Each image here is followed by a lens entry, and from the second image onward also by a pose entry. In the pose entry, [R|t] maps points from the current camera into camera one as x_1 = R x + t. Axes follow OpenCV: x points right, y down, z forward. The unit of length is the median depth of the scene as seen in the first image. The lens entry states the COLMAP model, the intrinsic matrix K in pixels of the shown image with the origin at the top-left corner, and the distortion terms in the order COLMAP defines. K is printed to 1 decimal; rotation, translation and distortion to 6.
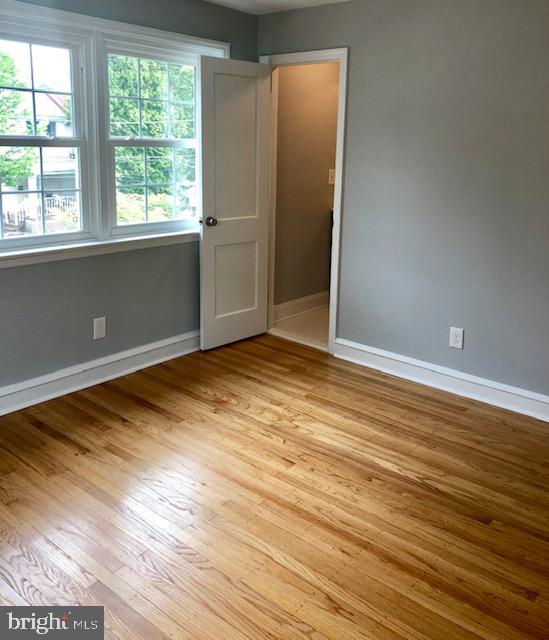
lens RADIAL K [[583.5, 0, 274.5], [0, 583.5, 320.0], [0, 0, 1]] dist [-0.001671, -0.000289]
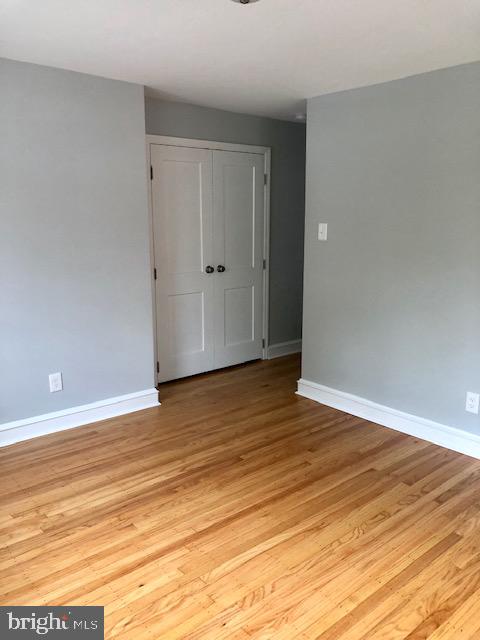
lens RADIAL K [[525.4, 0, 240.0], [0, 525.4, 320.0], [0, 0, 1]] dist [-0.002130, -0.000958]
pose [[0.163952, -0.226021, 0.960226, -0.703796], [0.289894, 0.941457, 0.172106, -0.188303], [-0.942911, 0.250147, 0.219876, 0.493725]]
